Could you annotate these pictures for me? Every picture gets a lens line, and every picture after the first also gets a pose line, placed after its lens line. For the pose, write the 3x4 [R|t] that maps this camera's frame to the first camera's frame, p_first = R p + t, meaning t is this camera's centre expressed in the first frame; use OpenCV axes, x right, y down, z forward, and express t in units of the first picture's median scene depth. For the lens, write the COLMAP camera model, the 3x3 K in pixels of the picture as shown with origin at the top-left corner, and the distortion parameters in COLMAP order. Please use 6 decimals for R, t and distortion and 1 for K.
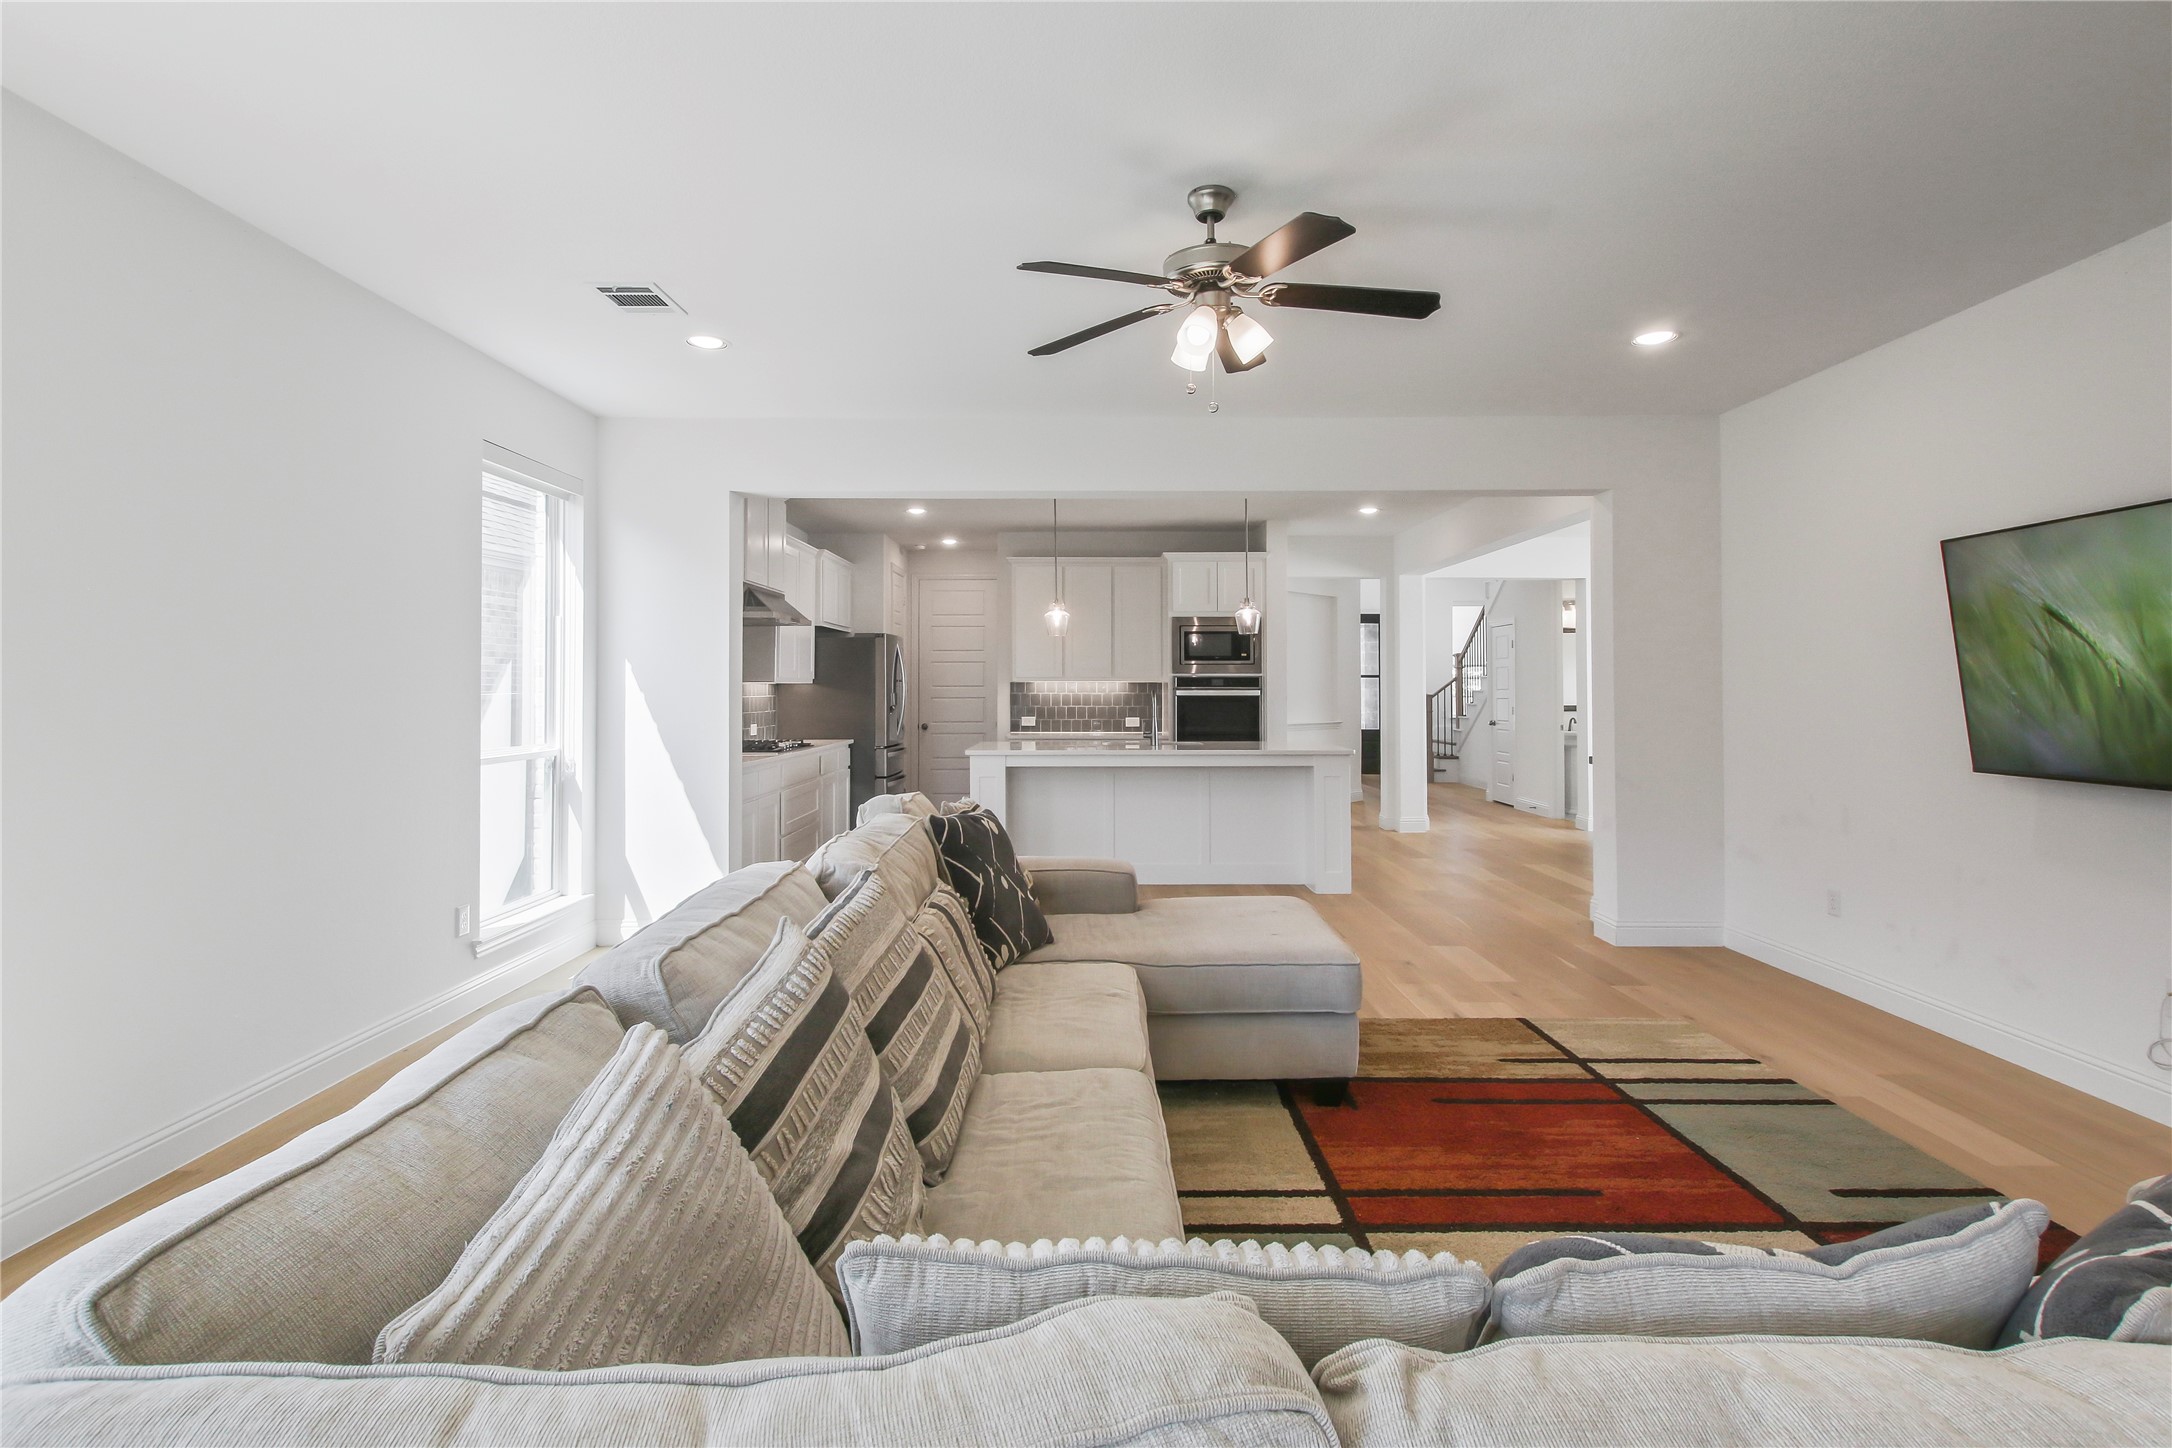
lens RADIAL K [[1030.0, 0, 1082.1], [0, 1030.0, 674.8], [0, 0, 1]] dist [0.004101, -0.004144]
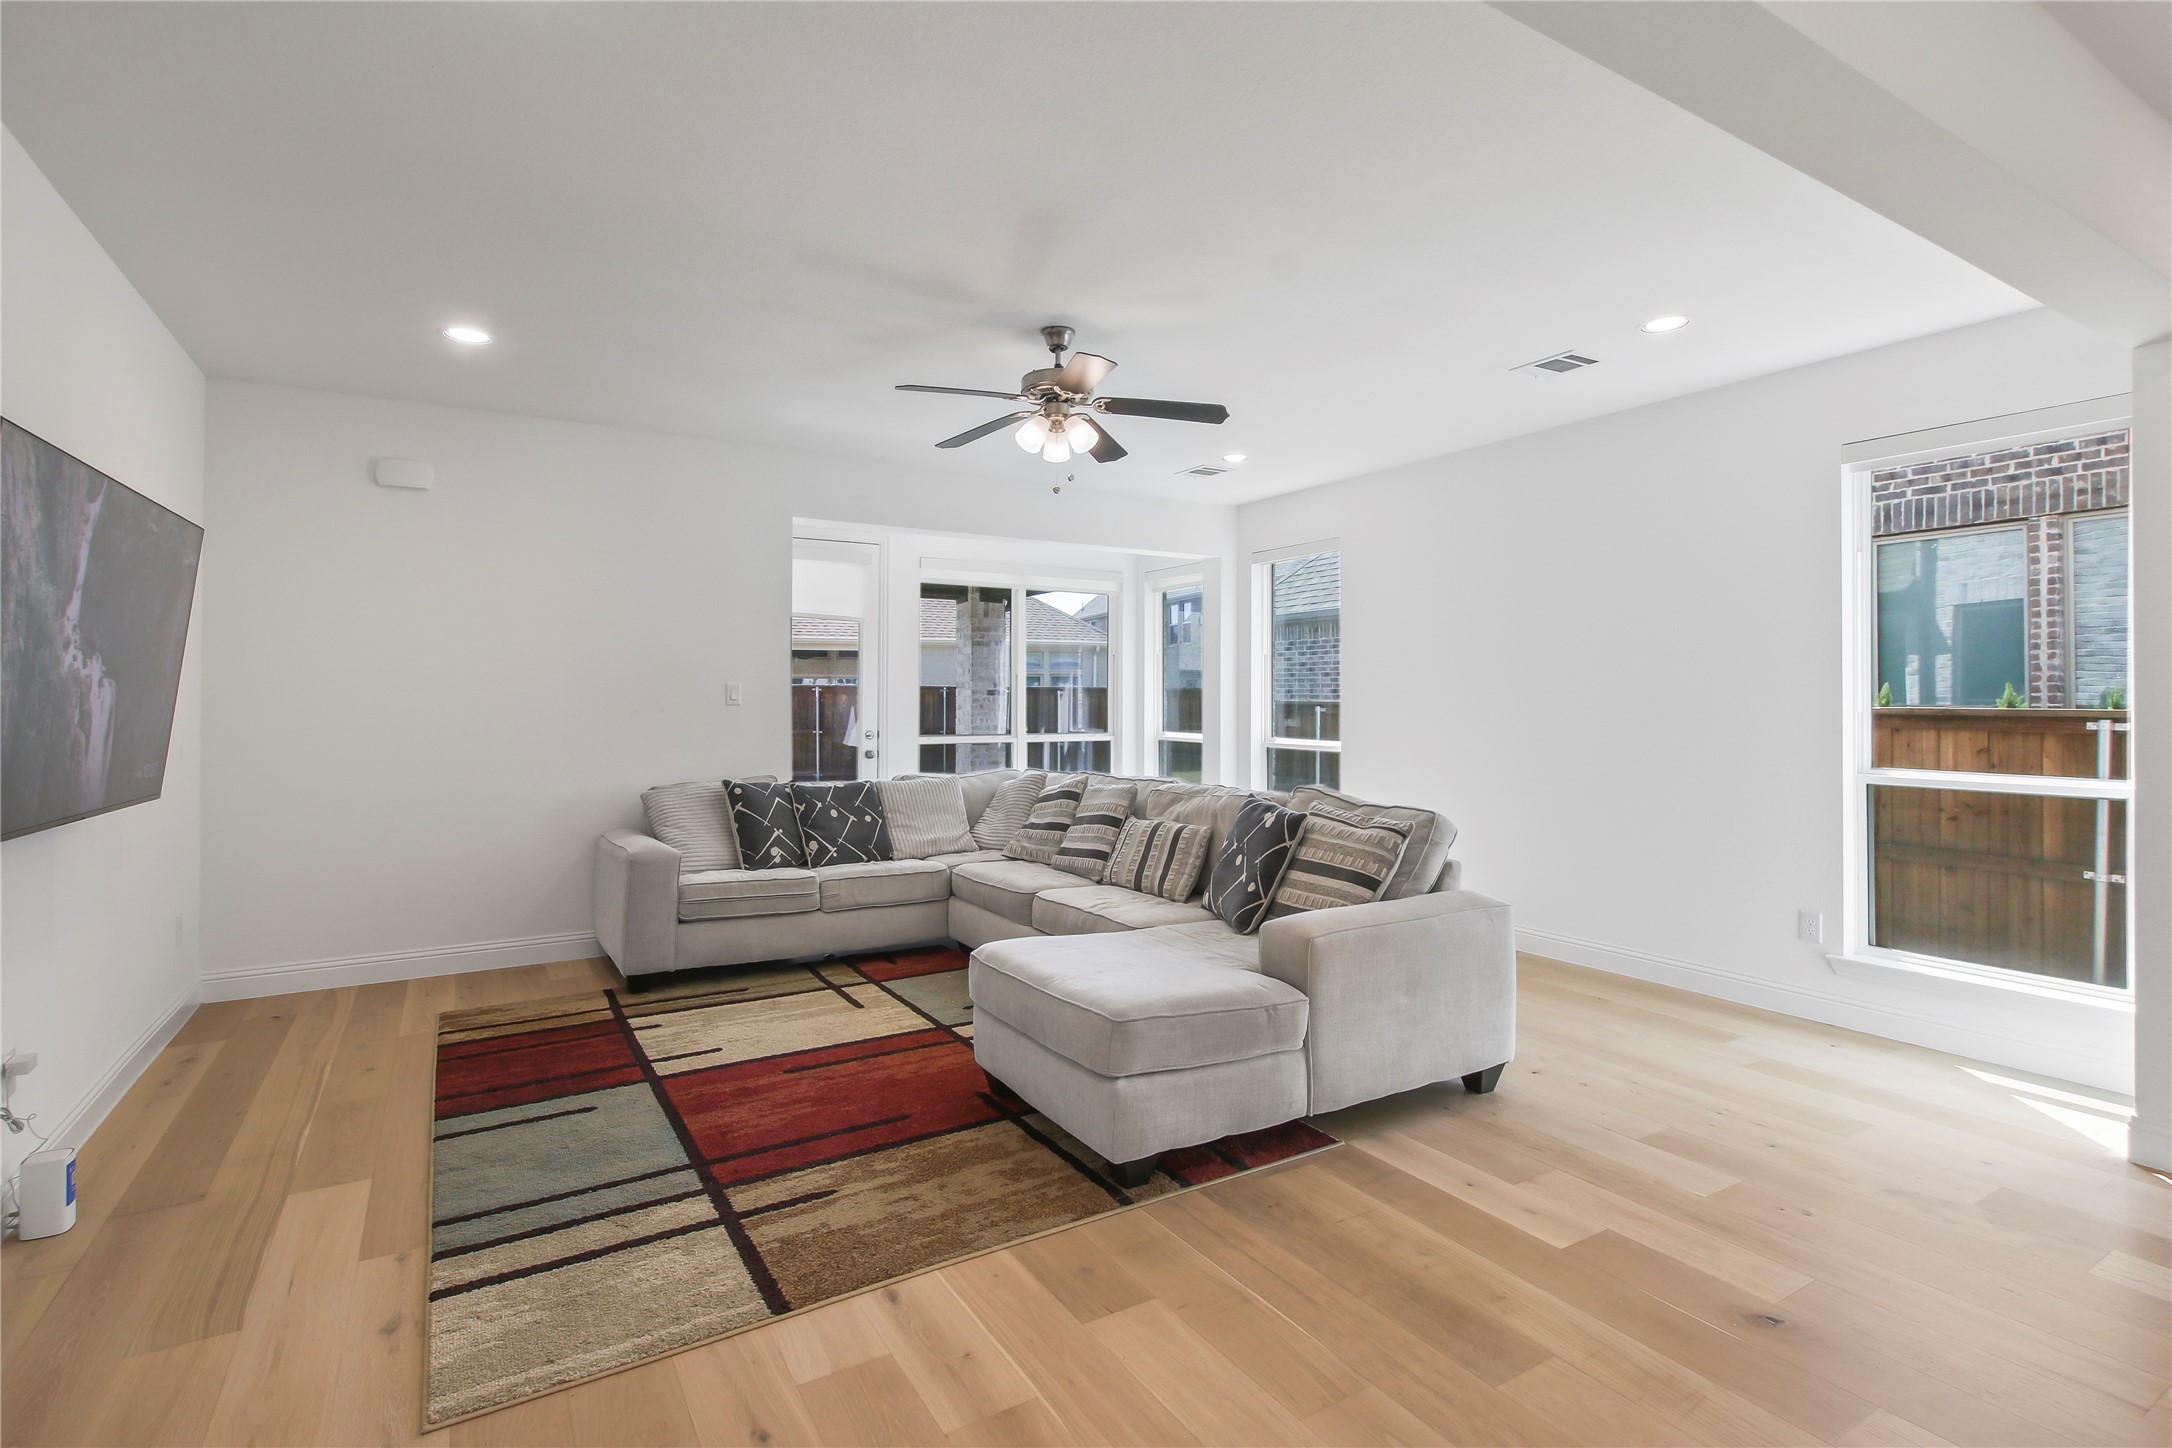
lens RADIAL K [[1030.0, 0, 1075.7], [0, 1030.0, 701.7], [0, 0, 1]] dist [0.004101, -0.004144]
pose [[-0.855816, -0.000508, -0.517280, 0.275237], [0.004150, 0.999961, -0.007848, 0.009291], [0.517264, -0.008863, -0.855780, 0.742780]]
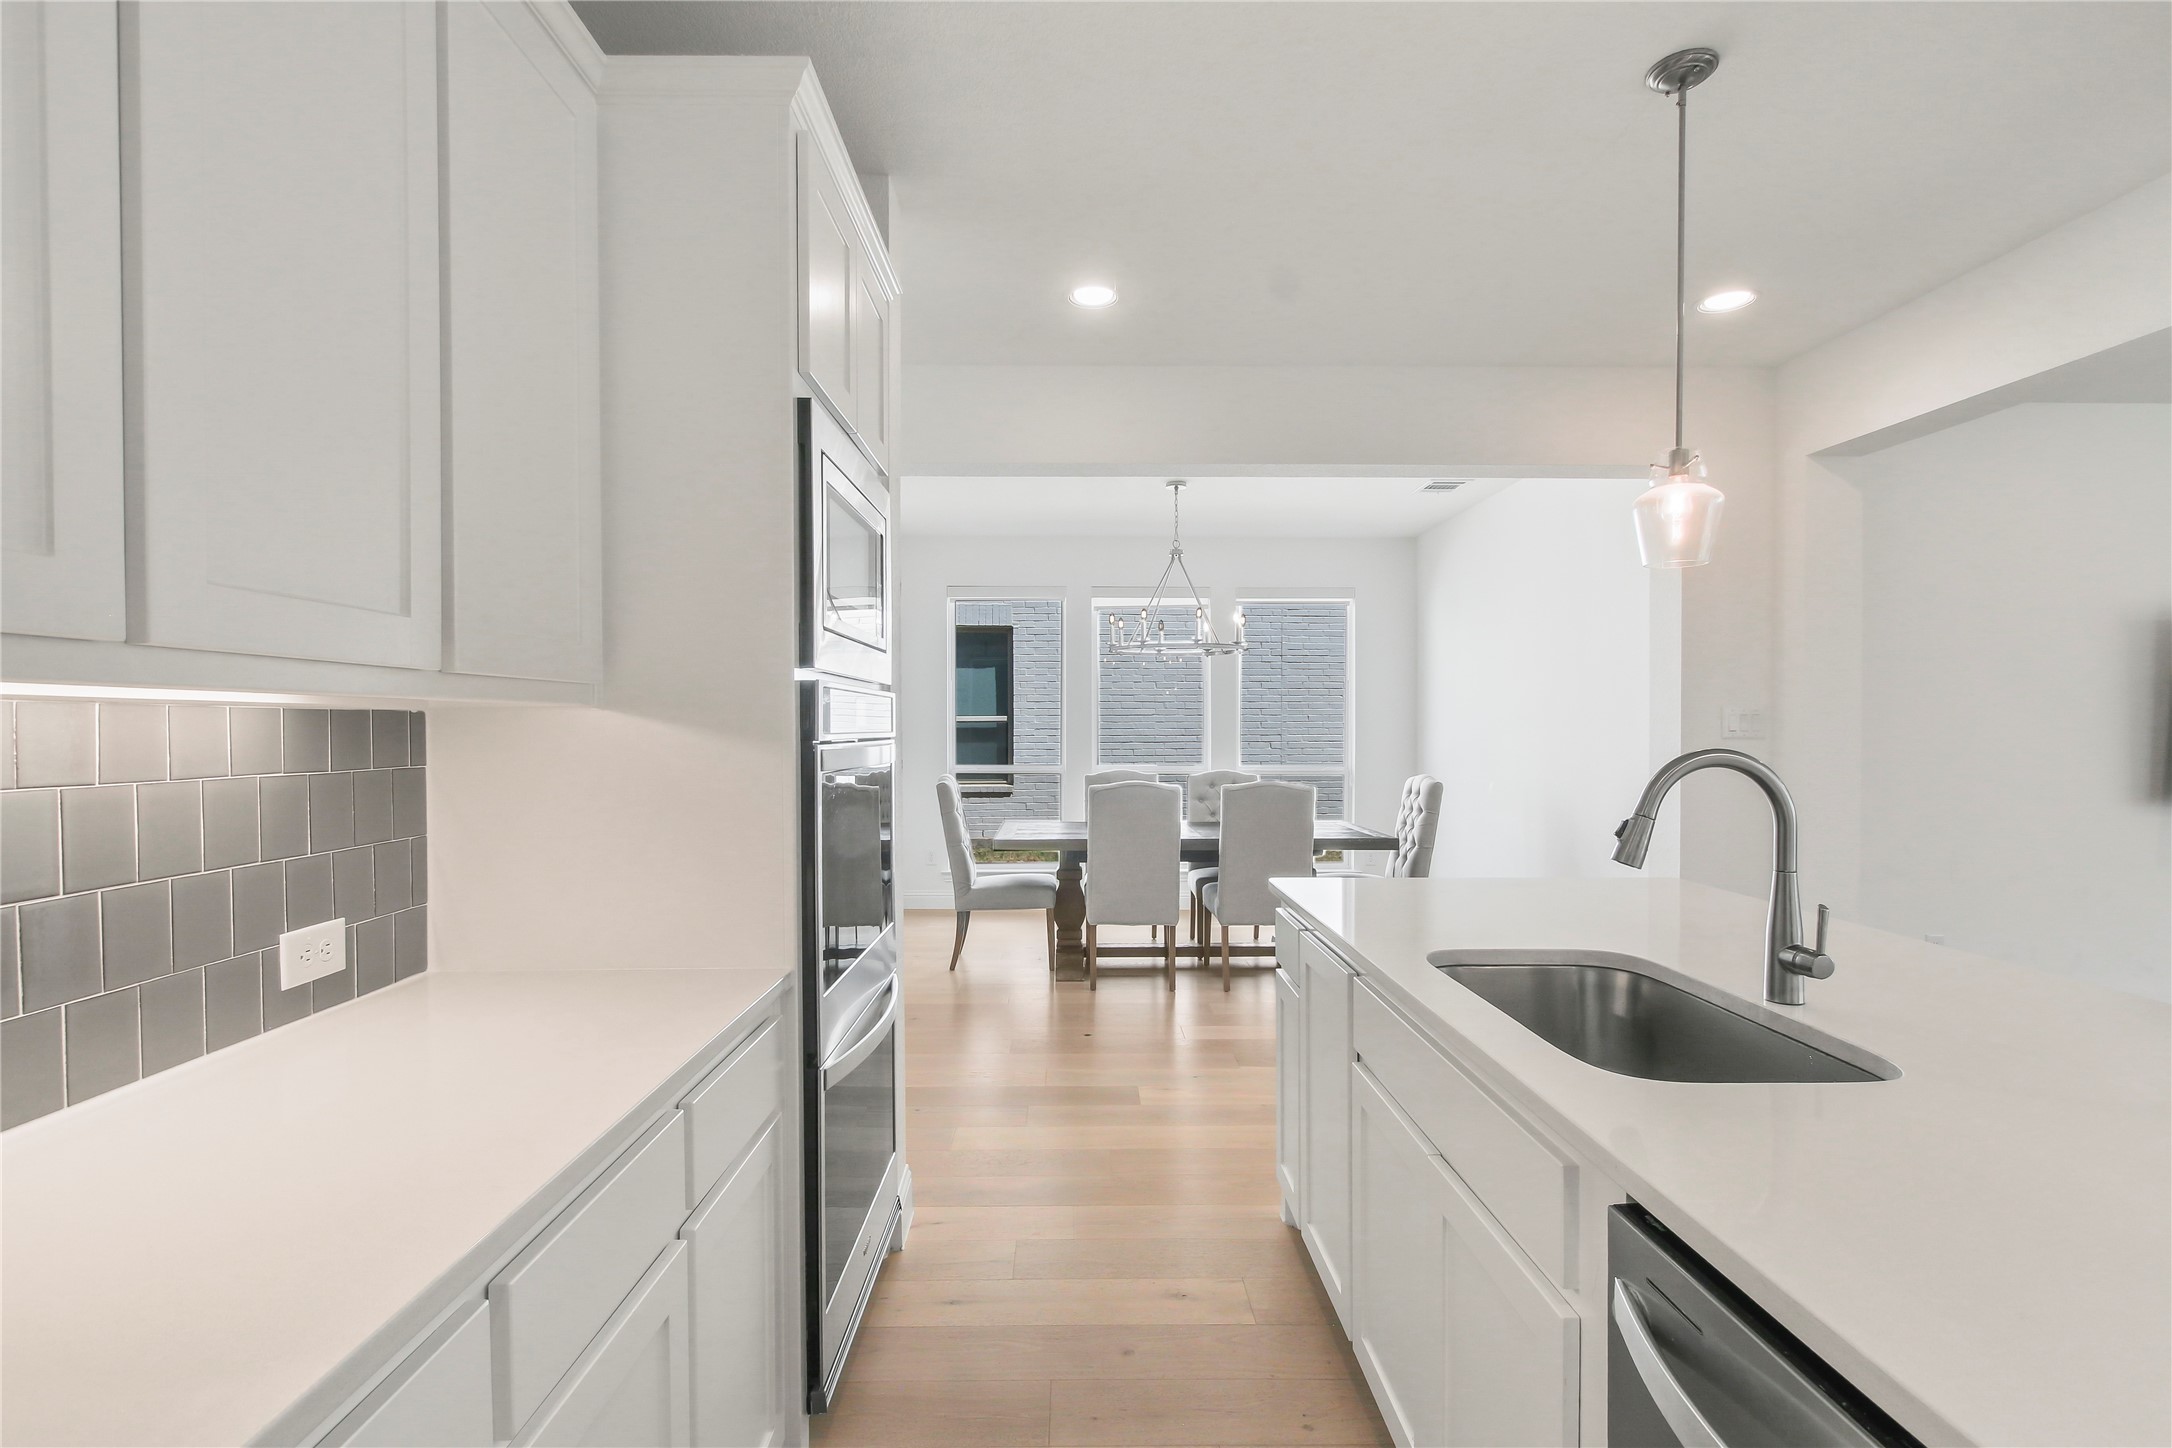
lens RADIAL K [[1030.0, 0, 1089.3], [0, 1030.0, 718.4], [0, 0, 1]] dist [0.004101, -0.004144]
pose [[-0.008025, 0.003116, 0.999963, -0.125613], [-0.009536, 0.999949, -0.003192, 0.009322], [-0.999922, -0.009561, -0.007995, 0.973967]]
